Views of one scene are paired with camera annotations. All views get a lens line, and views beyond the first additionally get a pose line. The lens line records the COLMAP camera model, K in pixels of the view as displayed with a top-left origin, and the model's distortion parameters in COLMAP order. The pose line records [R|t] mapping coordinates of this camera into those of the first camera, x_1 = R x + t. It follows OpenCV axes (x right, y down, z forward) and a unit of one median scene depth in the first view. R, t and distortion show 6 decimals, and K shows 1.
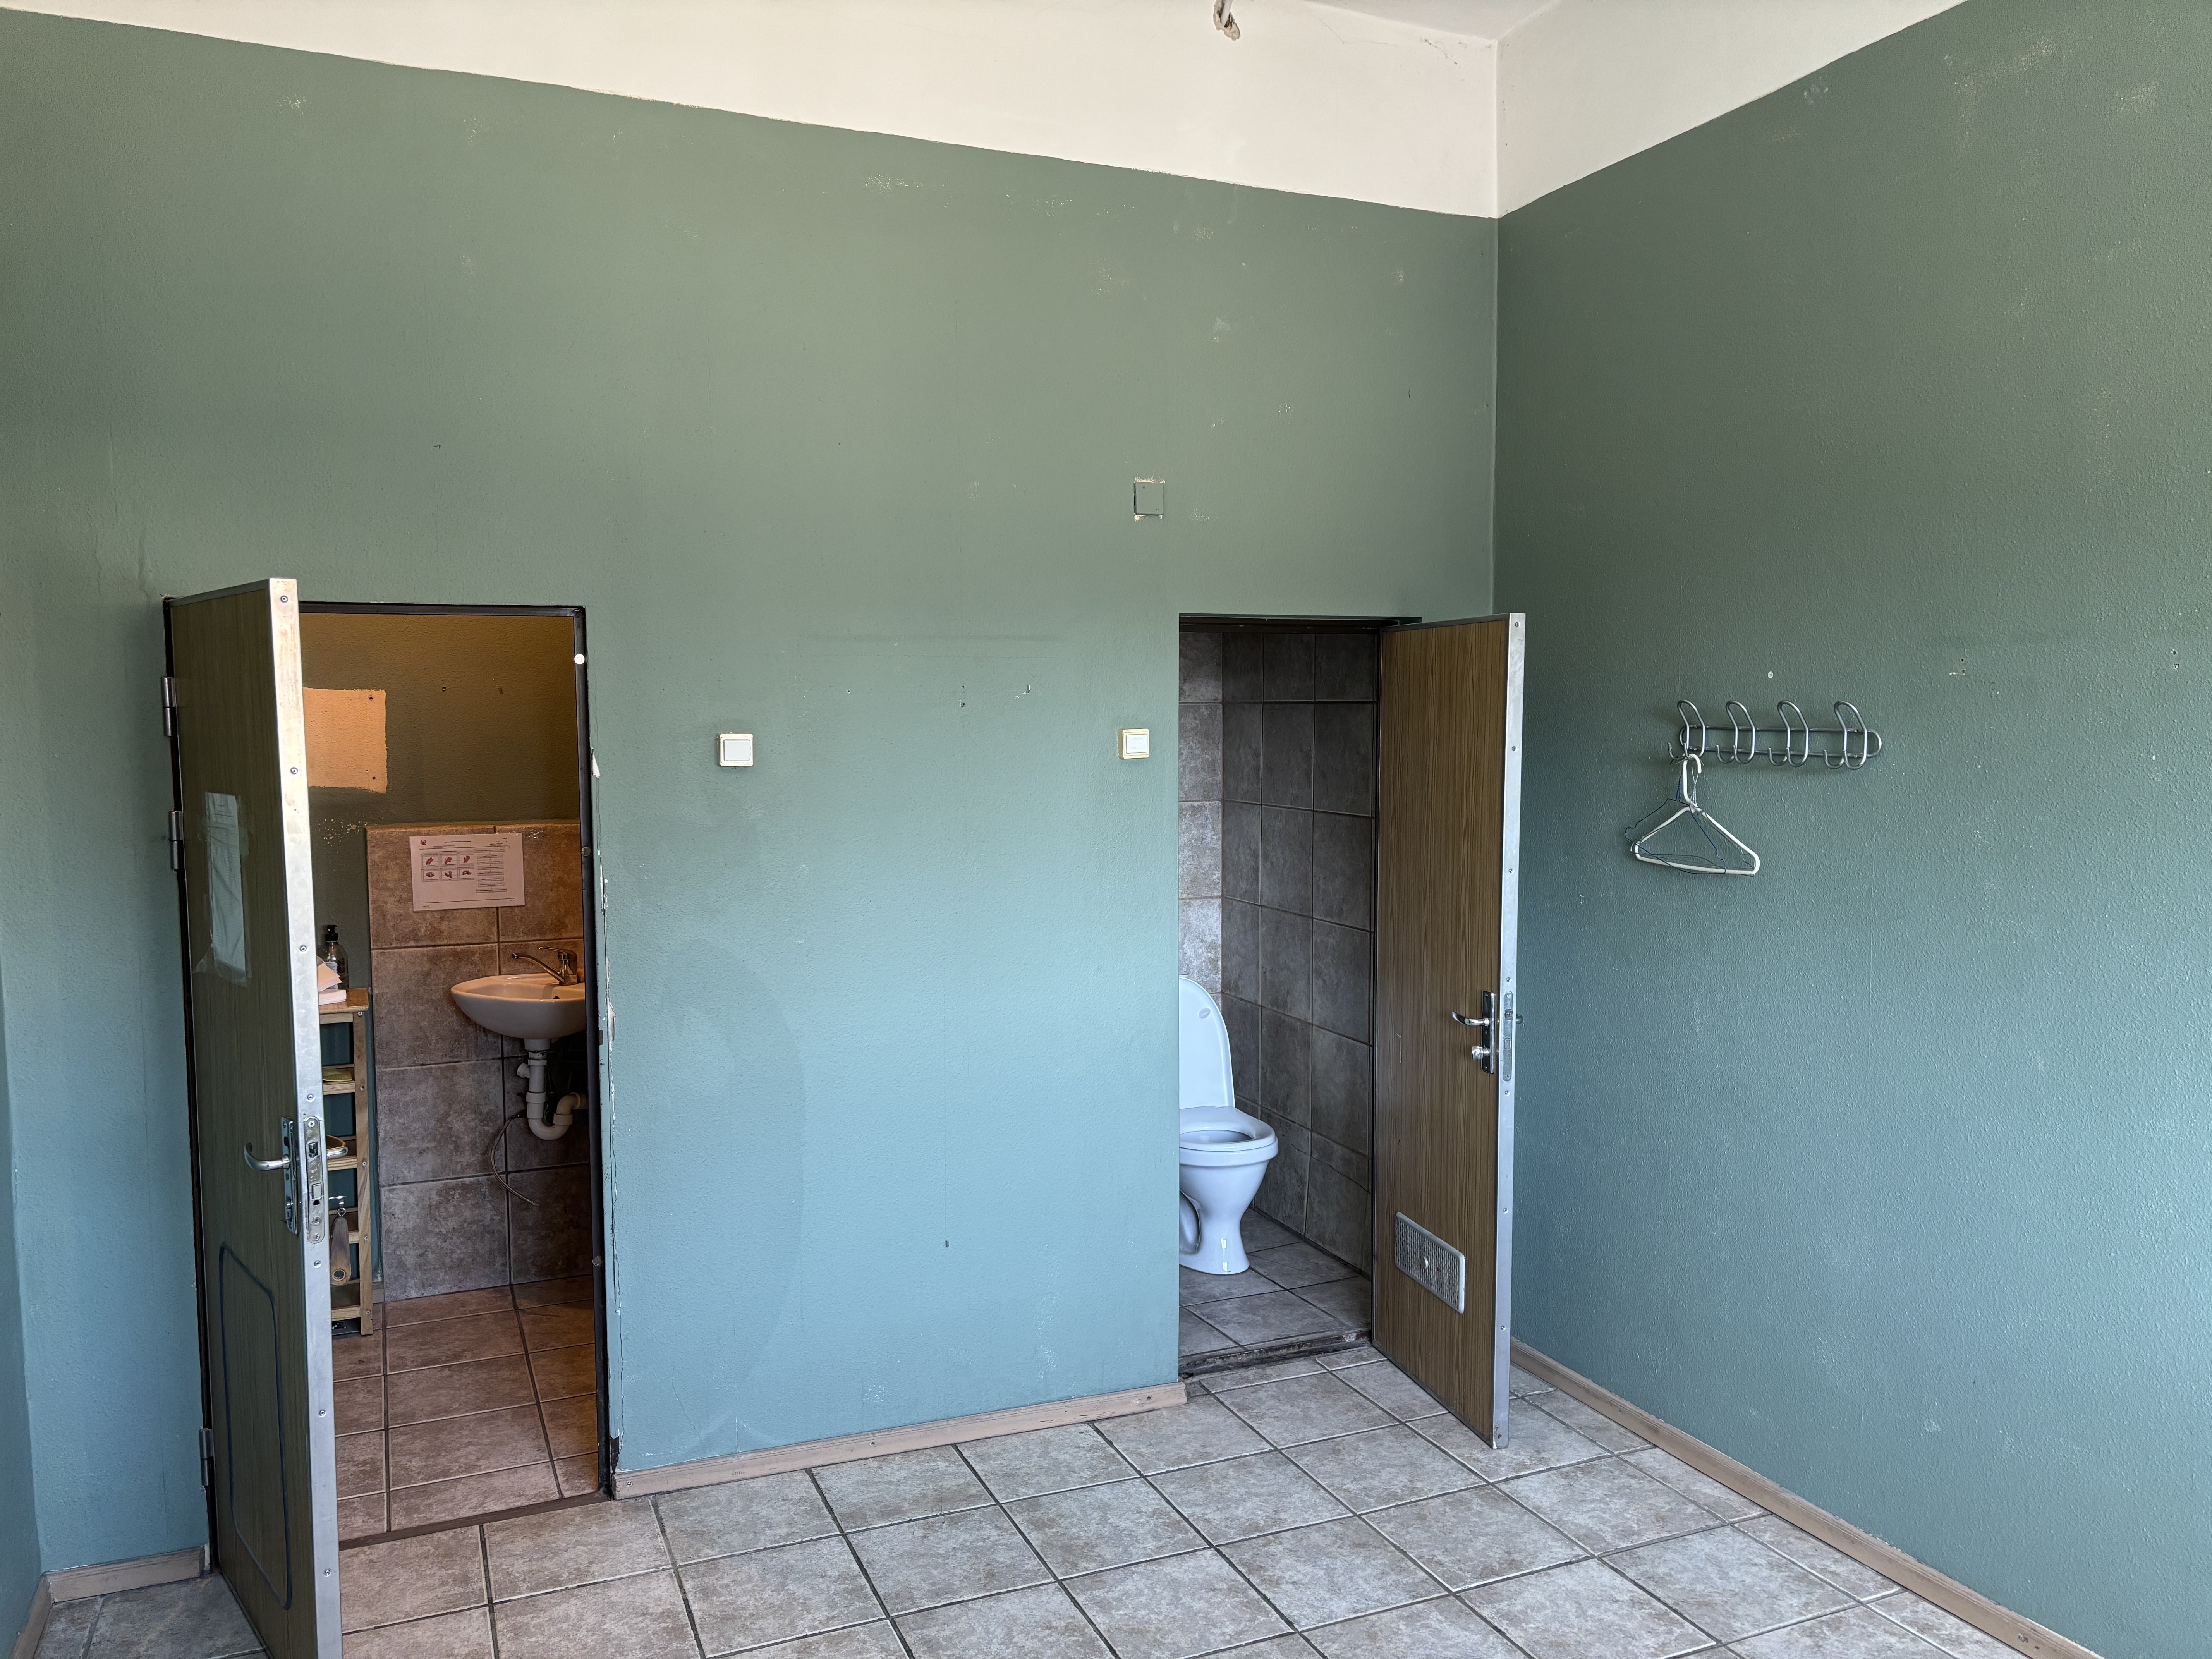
lens RADIAL K [[1674.0, 0, 1096.4], [0, 1674.0, 841.7], [0, 0, 1]] dist [0.066936, -0.055392]
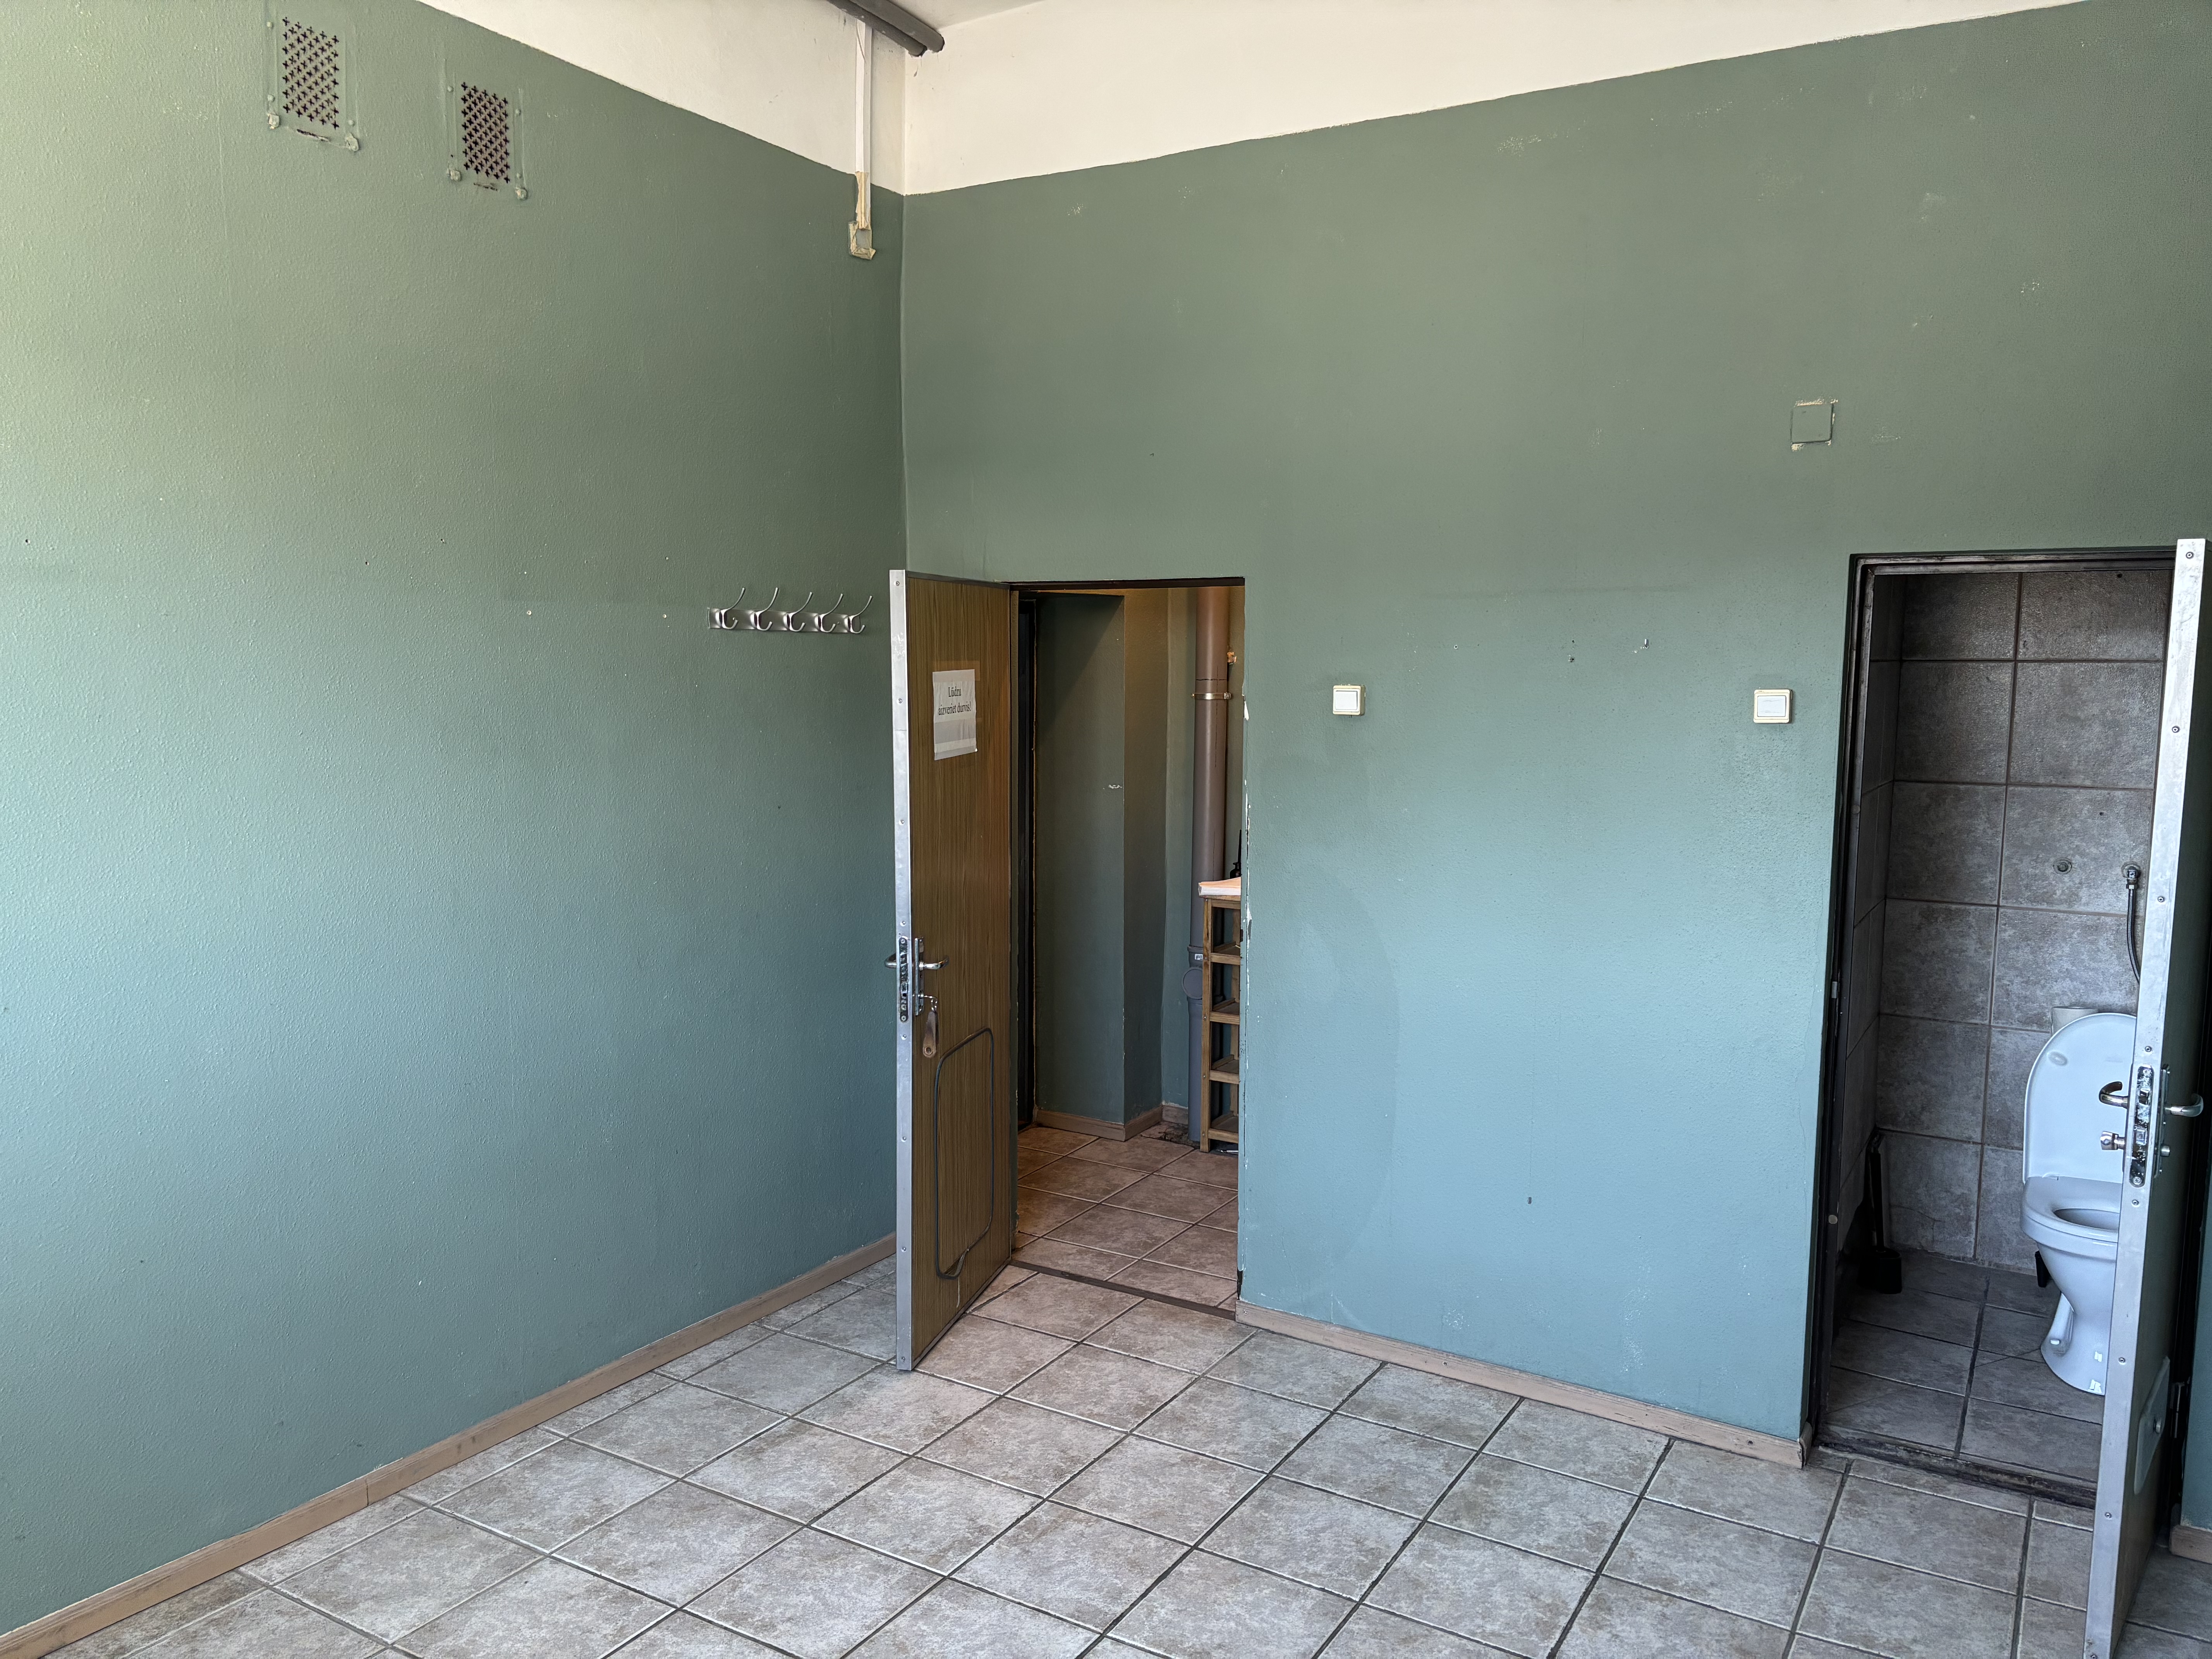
lens RADIAL K [[1674.0, 0, 1097.8], [0, 1674.0, 837.7], [0, 0, 1]] dist [0.066936, -0.055392]
pose [[0.581156, 0.095372, -0.808184, 0.584218], [-0.074438, 0.995176, 0.063911, -0.021906], [0.810380, 0.023018, 0.585452, 0.209501]]
